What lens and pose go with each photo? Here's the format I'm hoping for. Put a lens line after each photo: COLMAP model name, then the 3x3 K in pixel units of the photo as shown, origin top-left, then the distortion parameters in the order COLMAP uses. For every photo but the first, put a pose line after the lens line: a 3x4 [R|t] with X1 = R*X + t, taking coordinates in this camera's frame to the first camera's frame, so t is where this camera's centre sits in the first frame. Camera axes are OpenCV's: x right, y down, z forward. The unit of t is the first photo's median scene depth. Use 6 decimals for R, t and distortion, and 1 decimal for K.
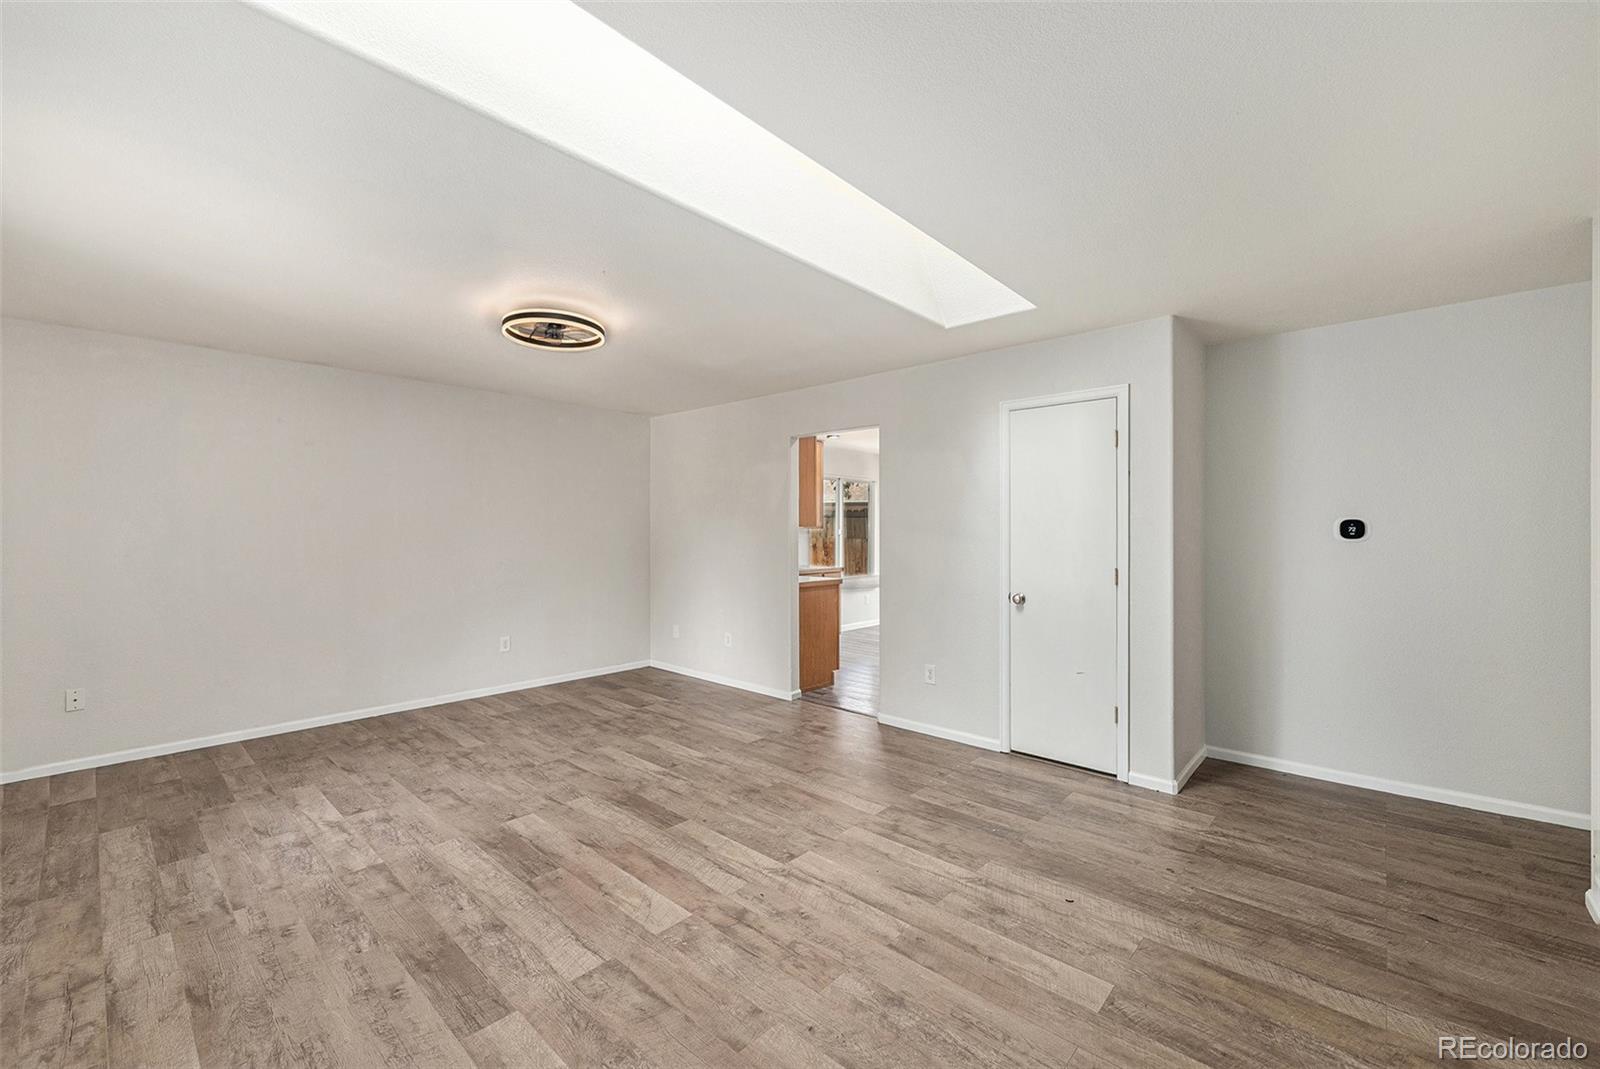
lens RADIAL K [[736.4, 0, 800.0], [0, 736.4, 534.5], [0, 0, 1]] dist [0.001792, -0.000574]
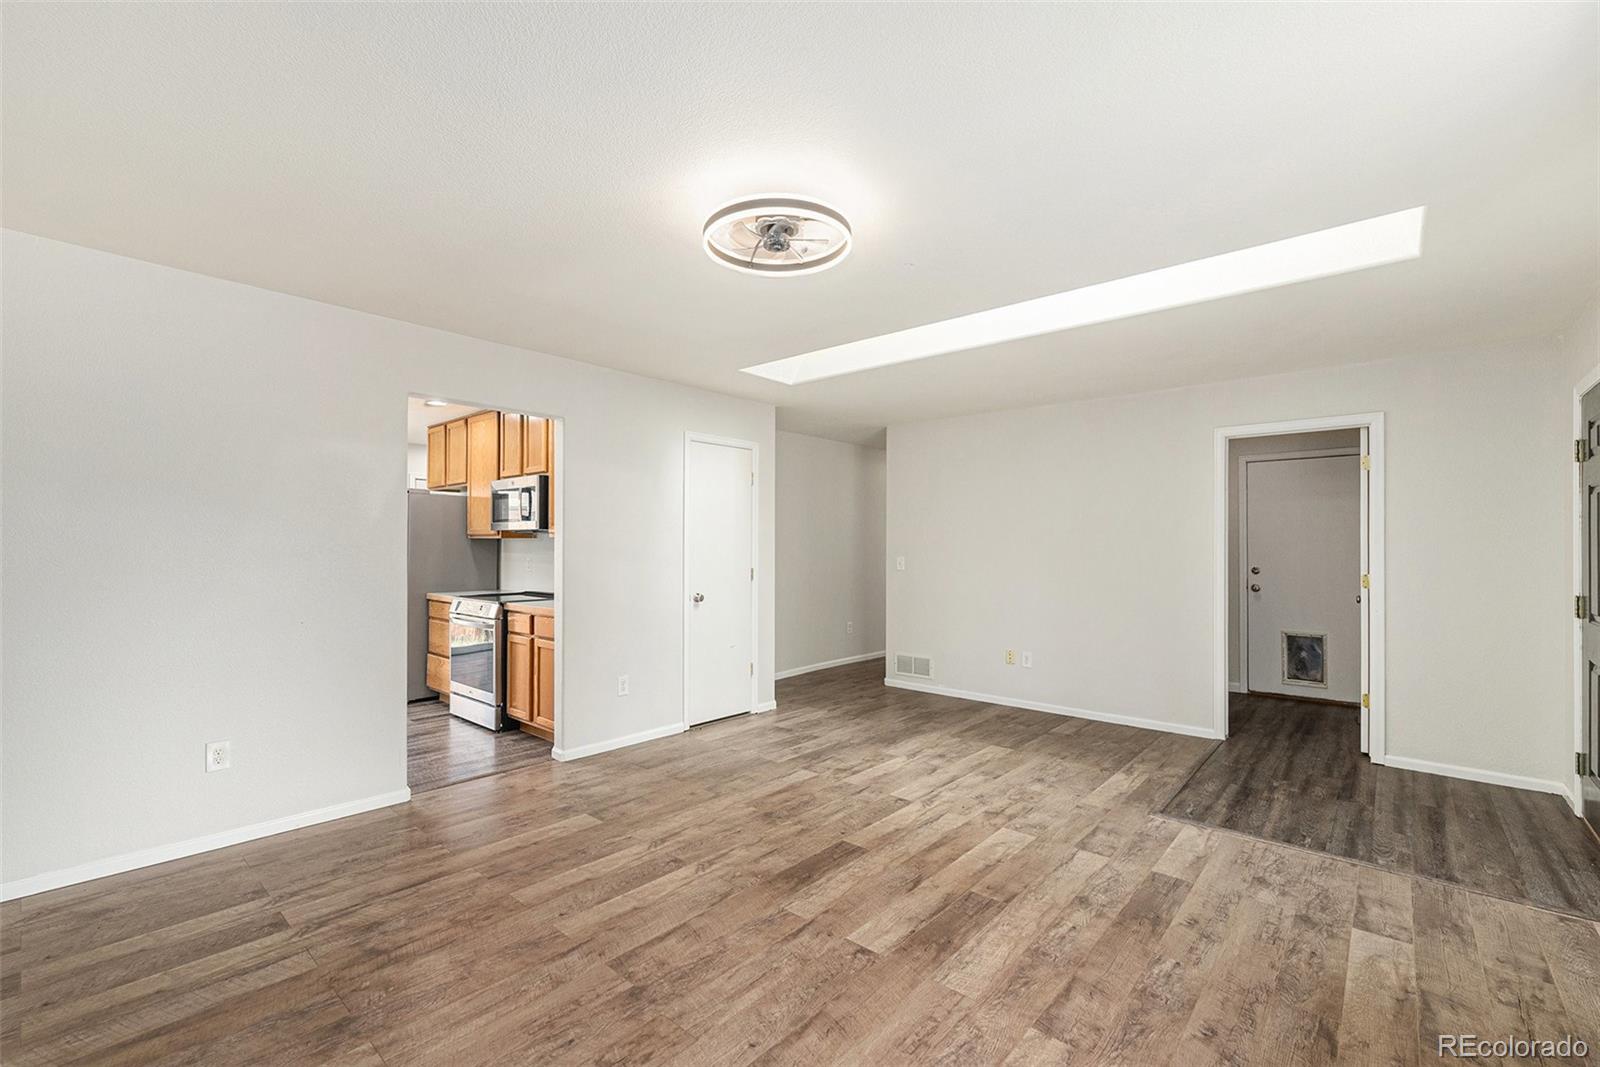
lens RADIAL K [[632.9, 0, 800.0], [0, 632.9, 533.5], [0, 0, 1]] dist [-0.000359, 0.000313]
pose [[-0.045862, 0.017998, 0.998786, -1.136784], [-0.006230, 0.999813, -0.018303, -0.026642], [-0.998928, -0.007062, -0.045741, 1.208408]]
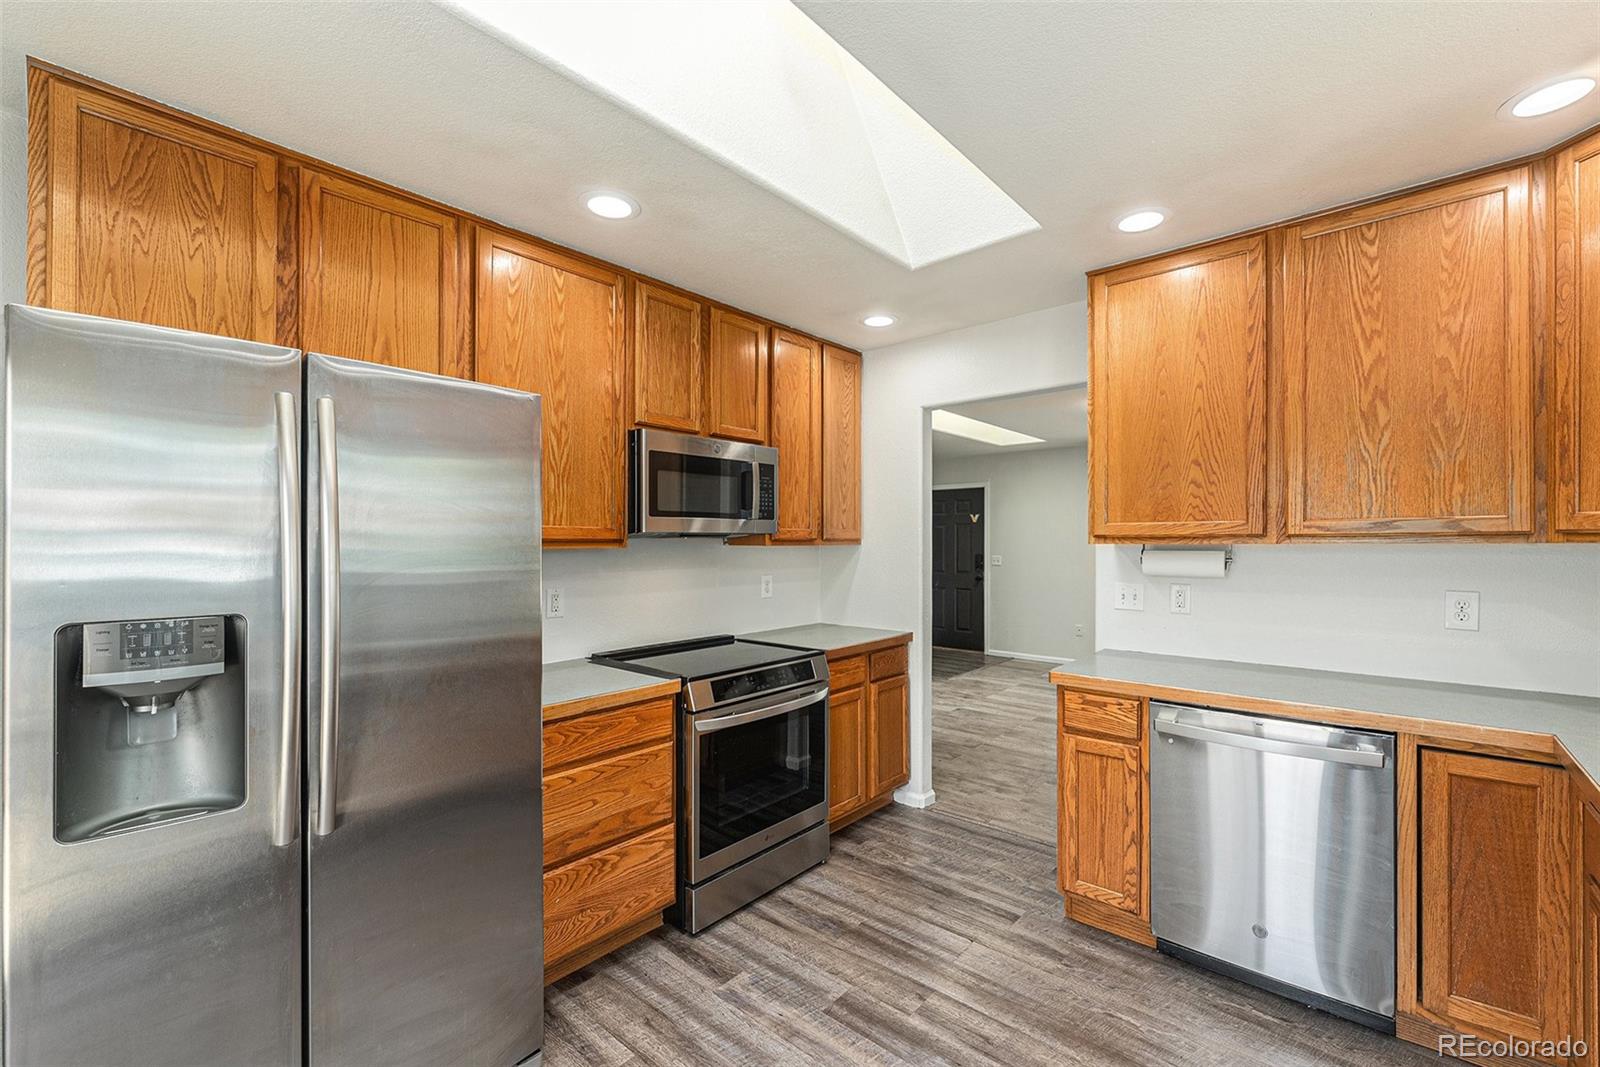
lens RADIAL K [[639.7, 0, 800.0], [0, 639.7, 533.5], [0, 0, 1]] dist [-0.002070, -0.000153]
pose [[-0.999622, 0.002310, 0.027384, 0.391409], [0.002038, 0.999948, -0.009944, -0.051099], [-0.027406, -0.009885, -0.999576, 2.787851]]
